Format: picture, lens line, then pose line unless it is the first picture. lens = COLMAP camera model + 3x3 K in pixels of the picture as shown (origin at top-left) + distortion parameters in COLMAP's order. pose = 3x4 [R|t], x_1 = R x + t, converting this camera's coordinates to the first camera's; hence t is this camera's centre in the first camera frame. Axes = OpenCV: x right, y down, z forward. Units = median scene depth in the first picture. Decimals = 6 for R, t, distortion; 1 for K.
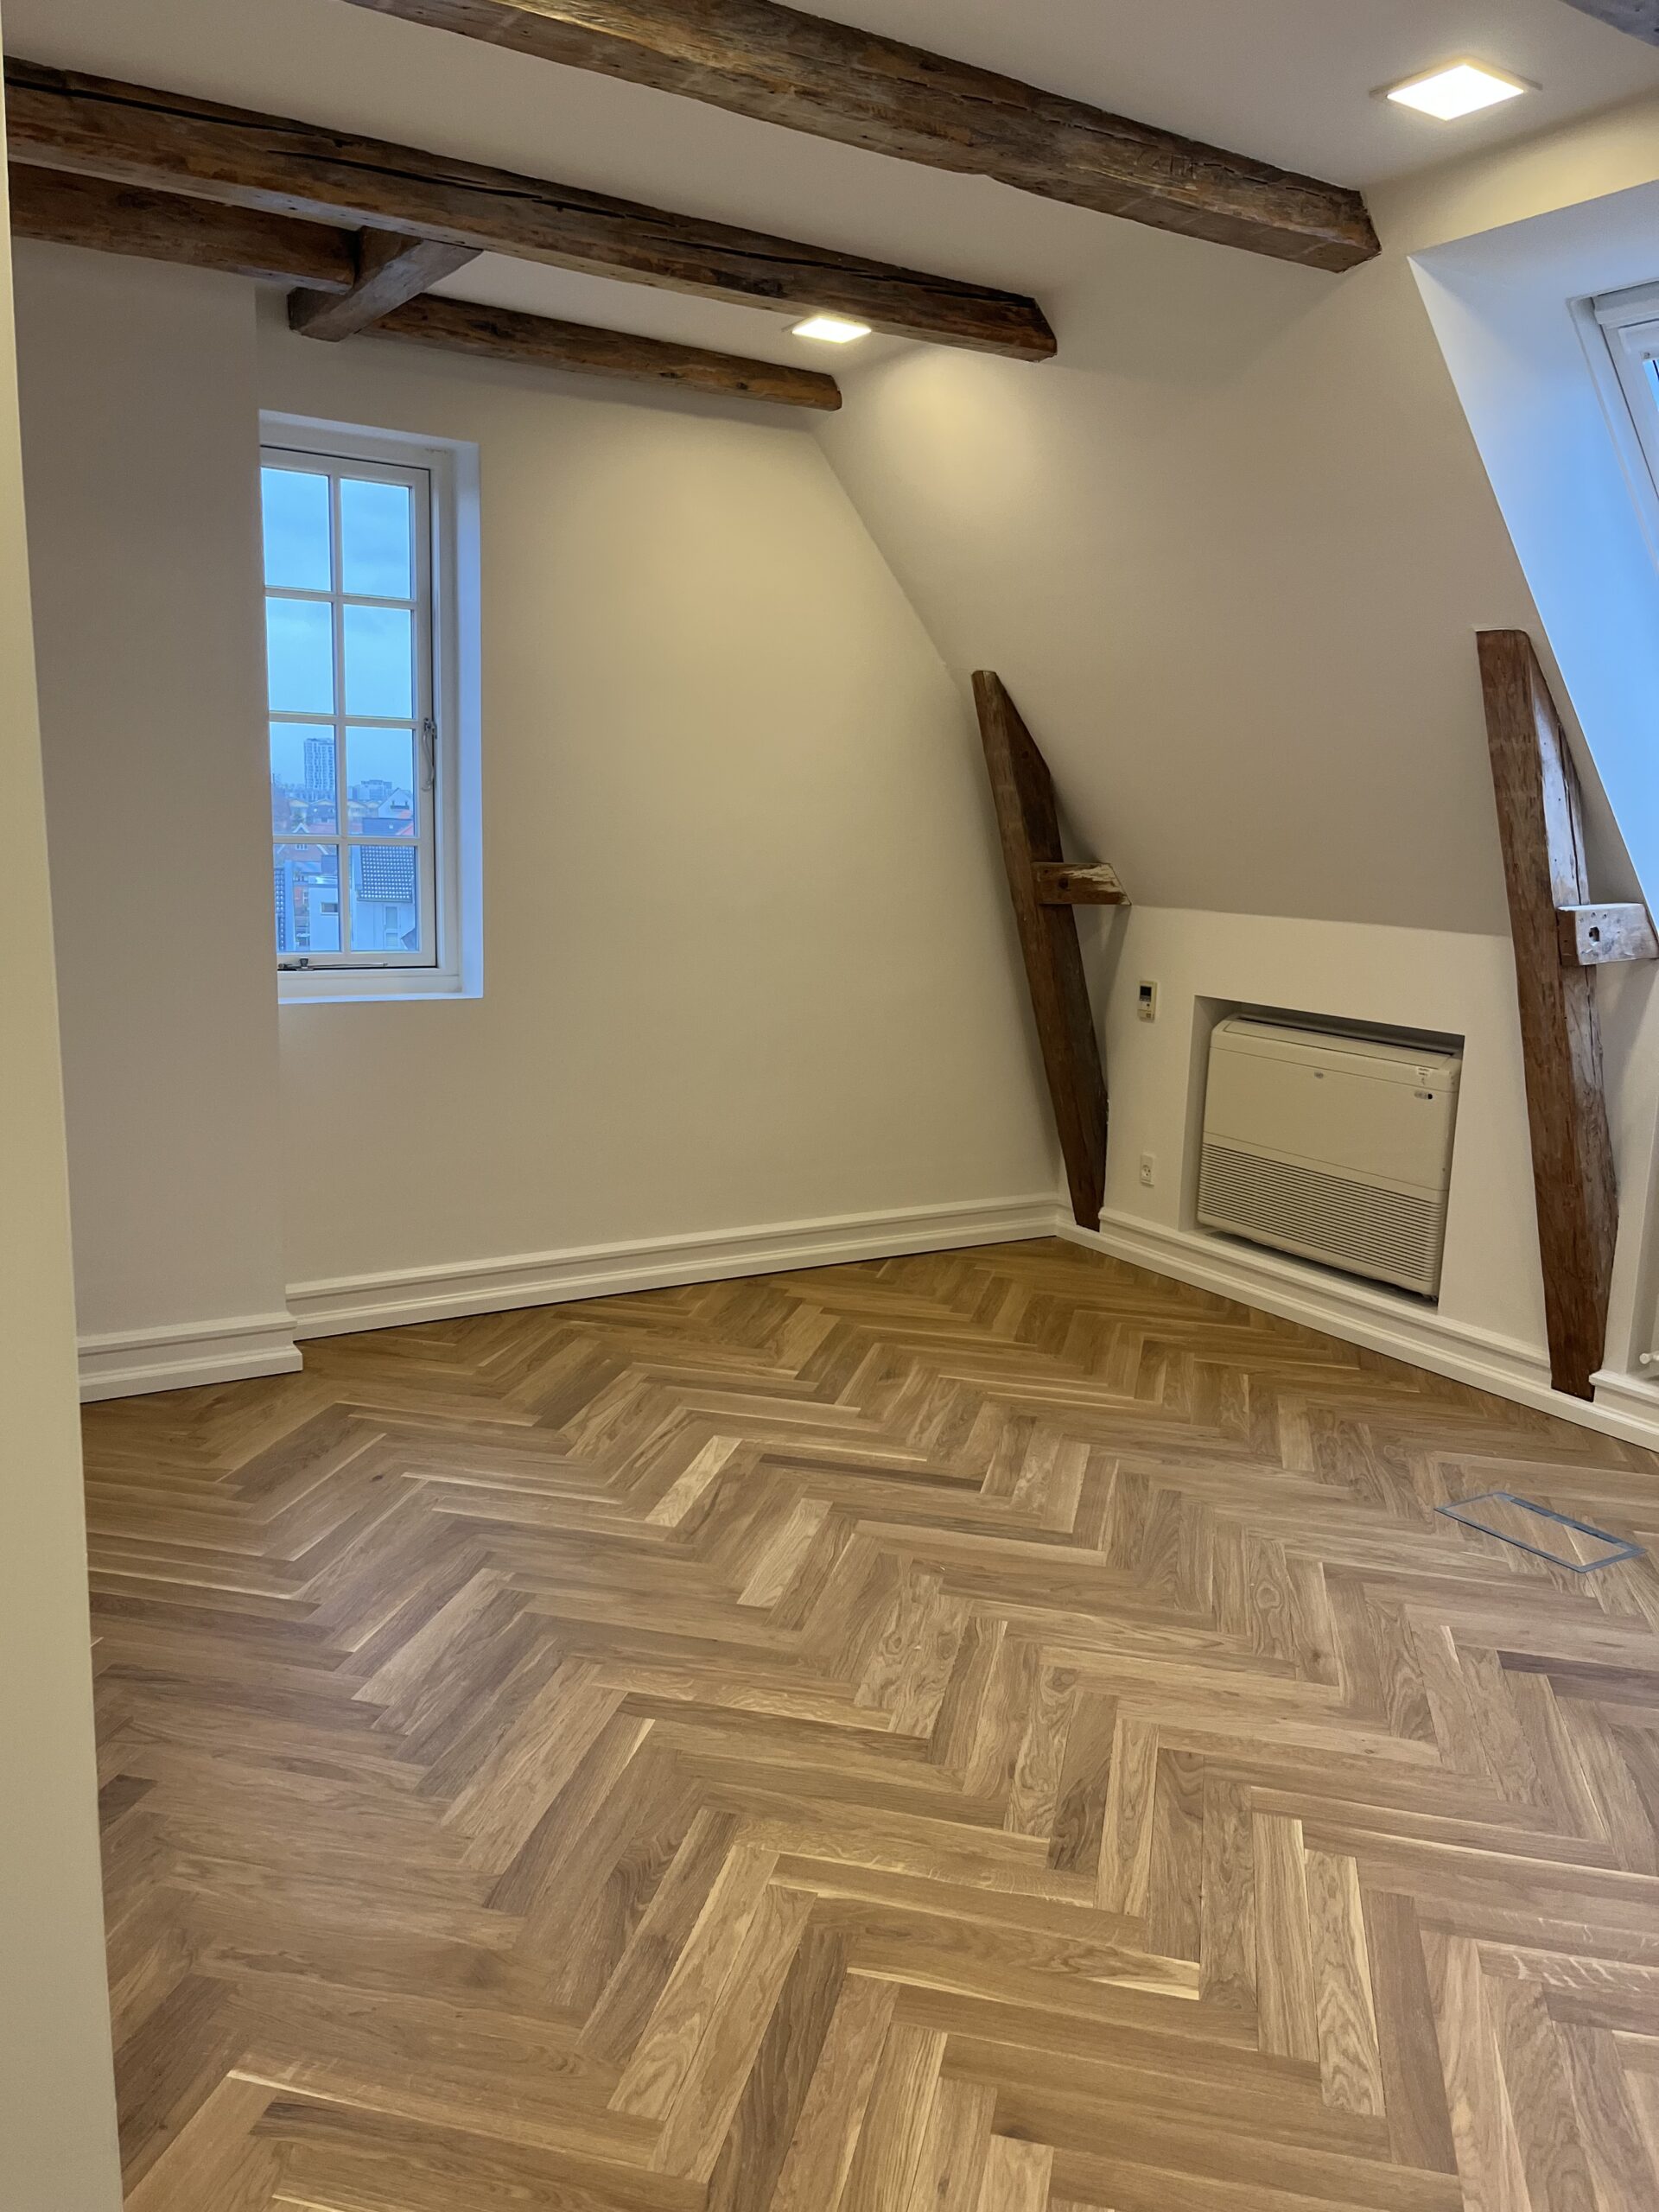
lens RADIAL K [[1667.9, 0, 816.8], [0, 1667.9, 1123.6], [0, 0, 1]] dist [0.059735, -0.076968]
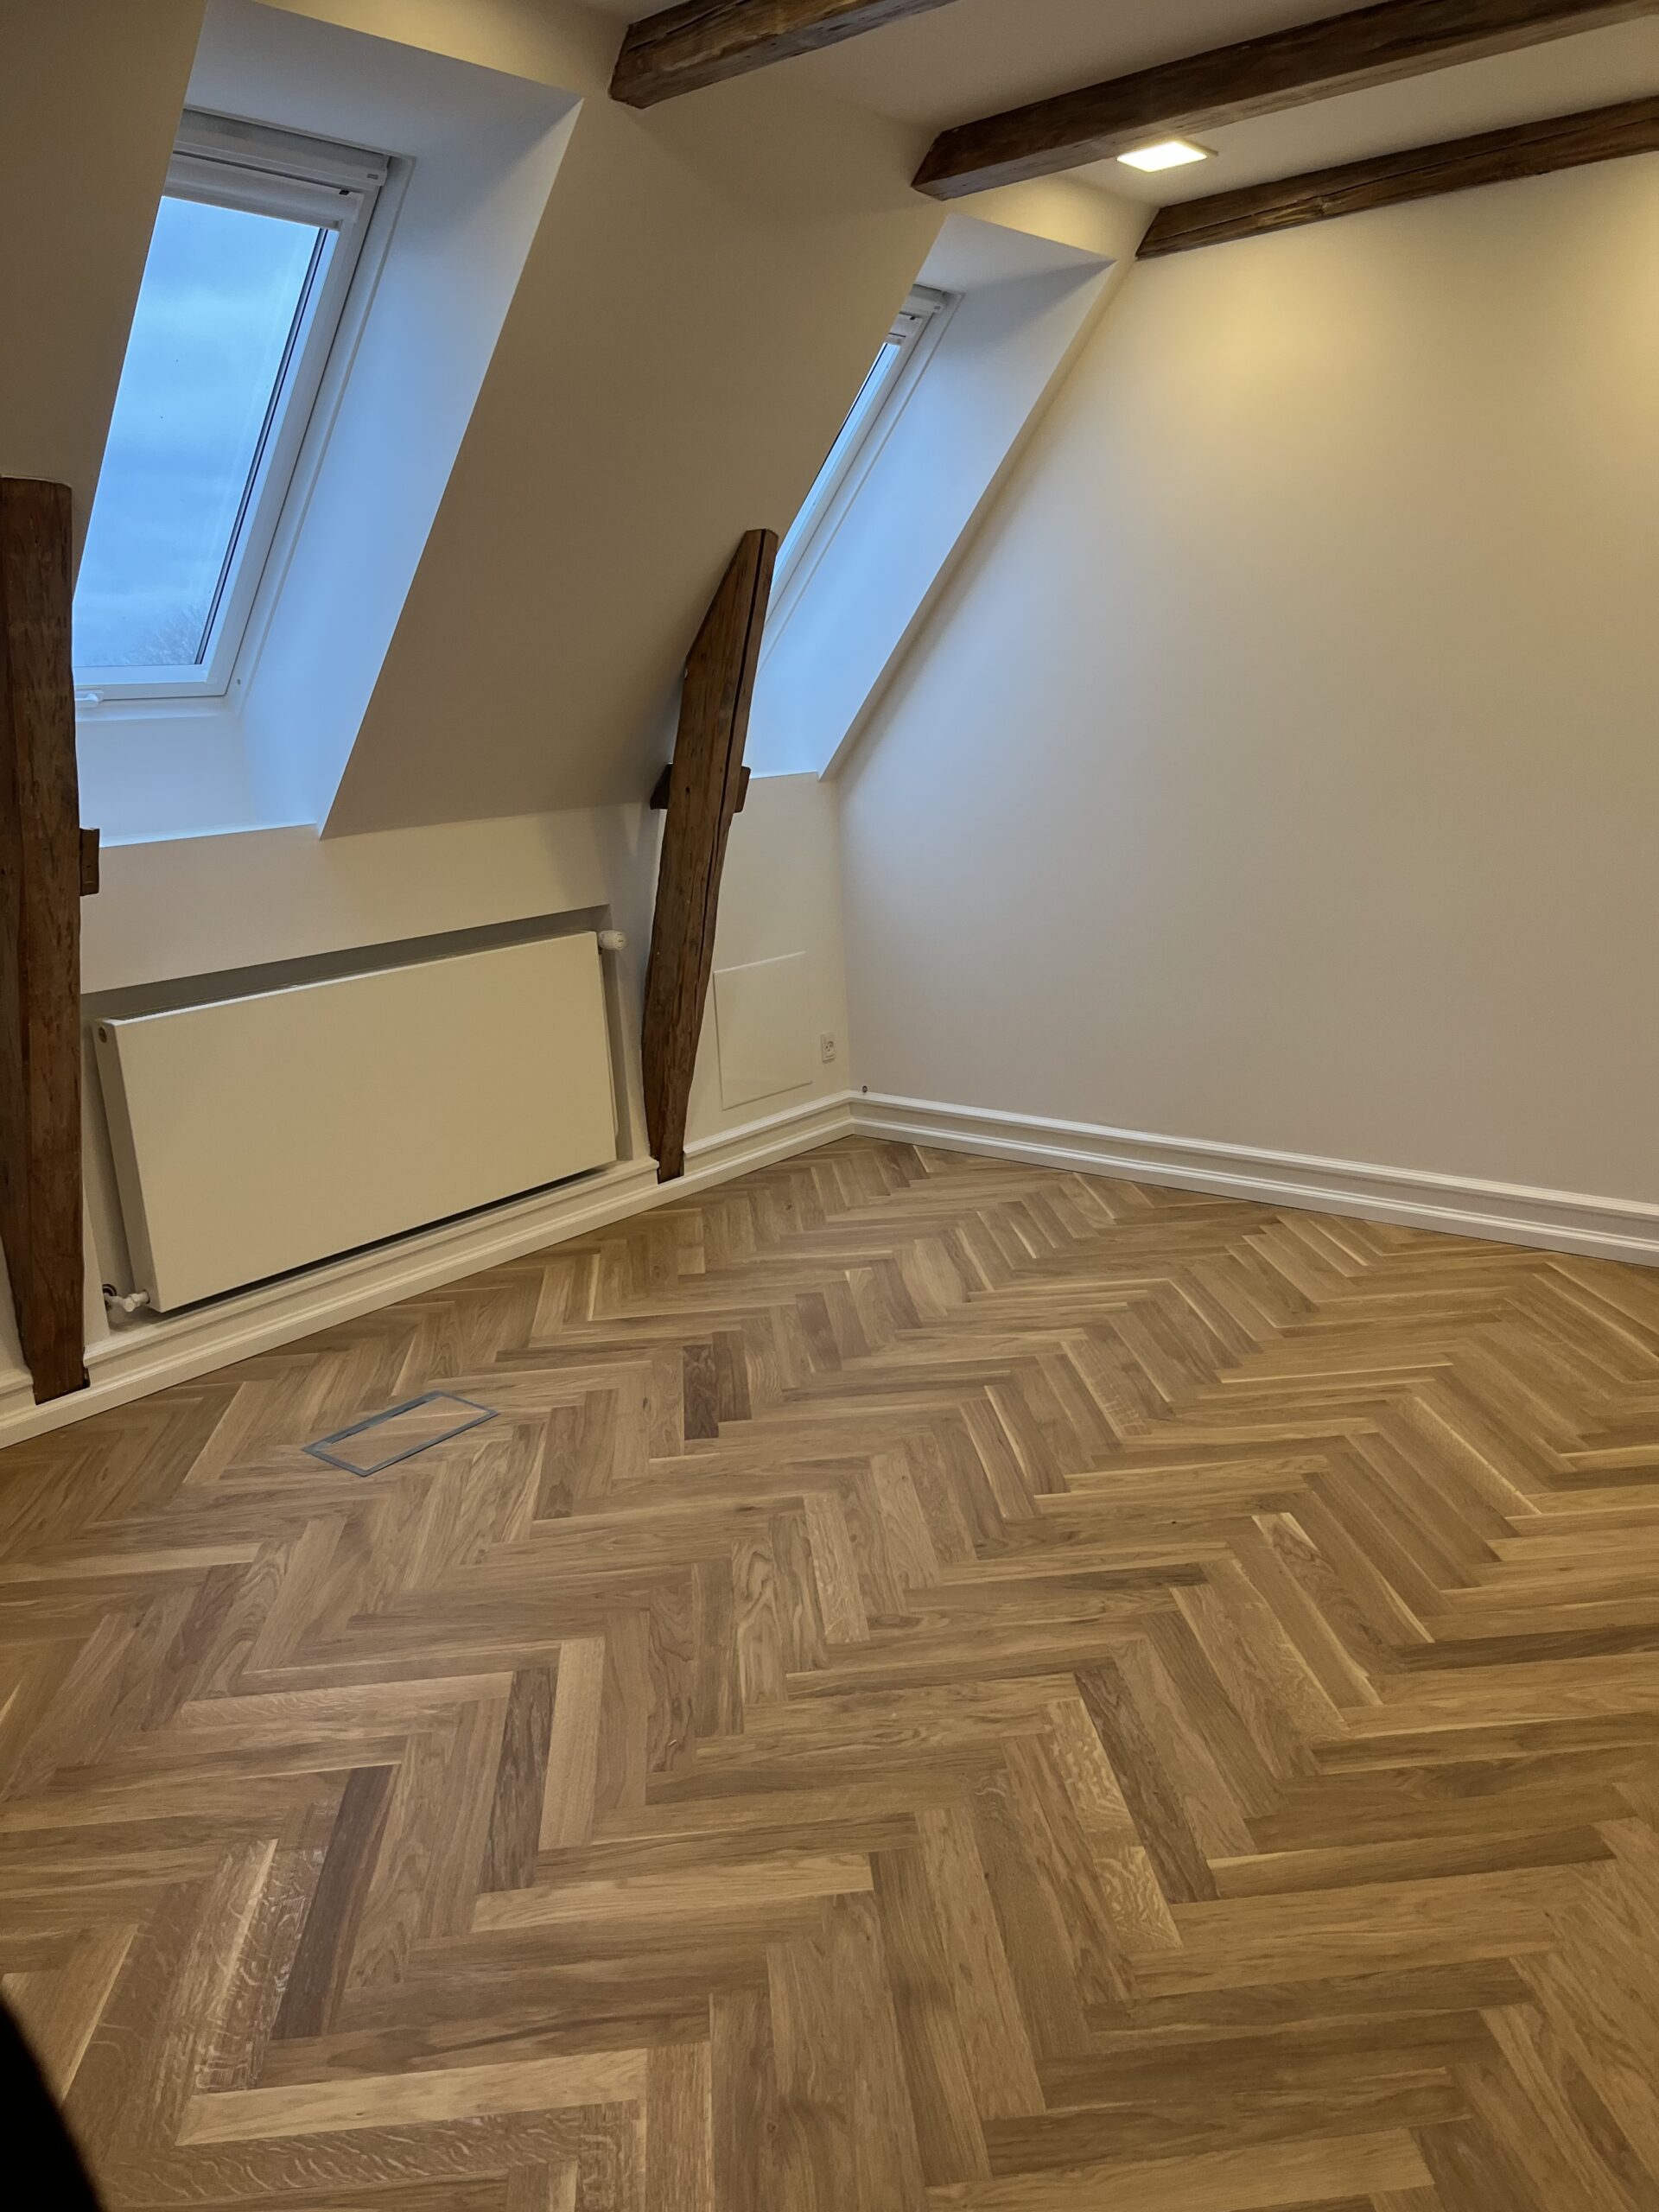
lens RADIAL K [[1667.9, 0, 820.4], [0, 1667.9, 1128.5], [0, 0, 1]] dist [0.059735, -0.076968]
pose [[-0.318688, -0.256826, 0.912403, -0.582360], [0.212601, 0.918699, 0.332857, -0.229805], [-0.923709, 0.300055, -0.238176, 1.082320]]
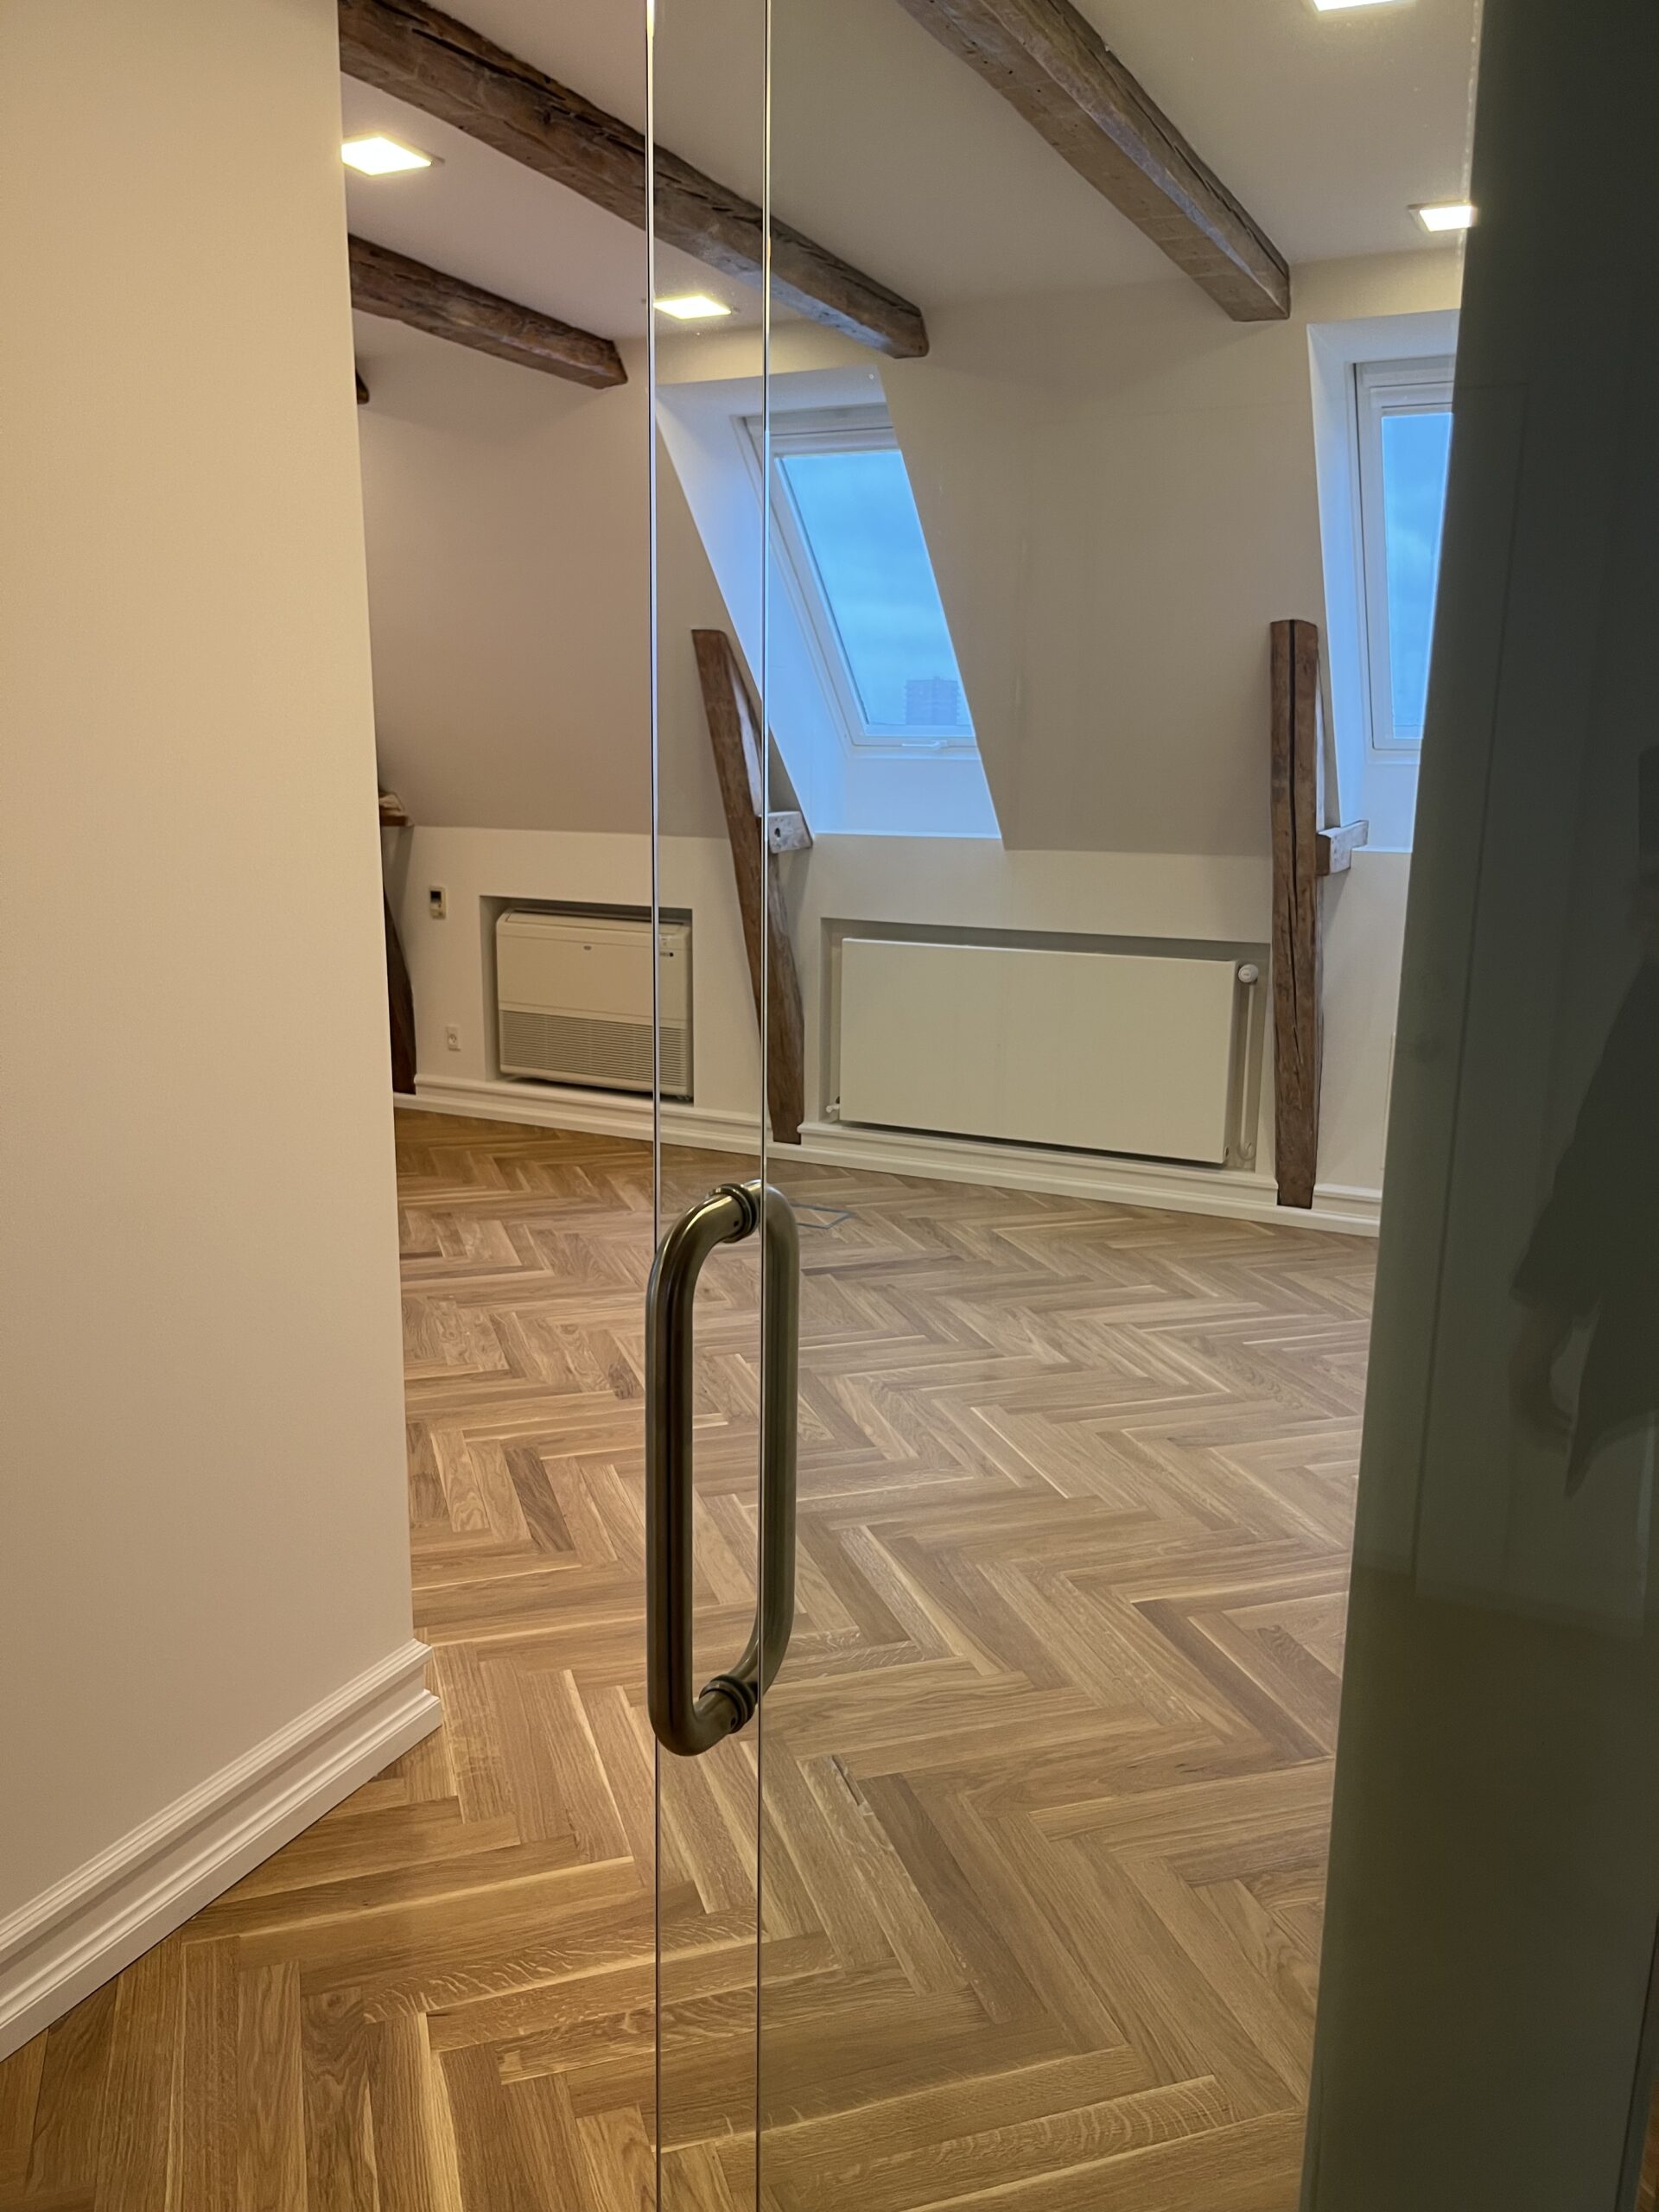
lens RADIAL K [[1667.9, 0, 826.1], [0, 1667.9, 1134.1], [0, 0, 1]] dist [0.059735, -0.076968]
pose [[0.851556, -0.133653, 0.506941, -0.371995], [0.108042, 0.990941, 0.079769, 0.052075], [-0.513010, -0.013157, 0.858282, -0.399073]]
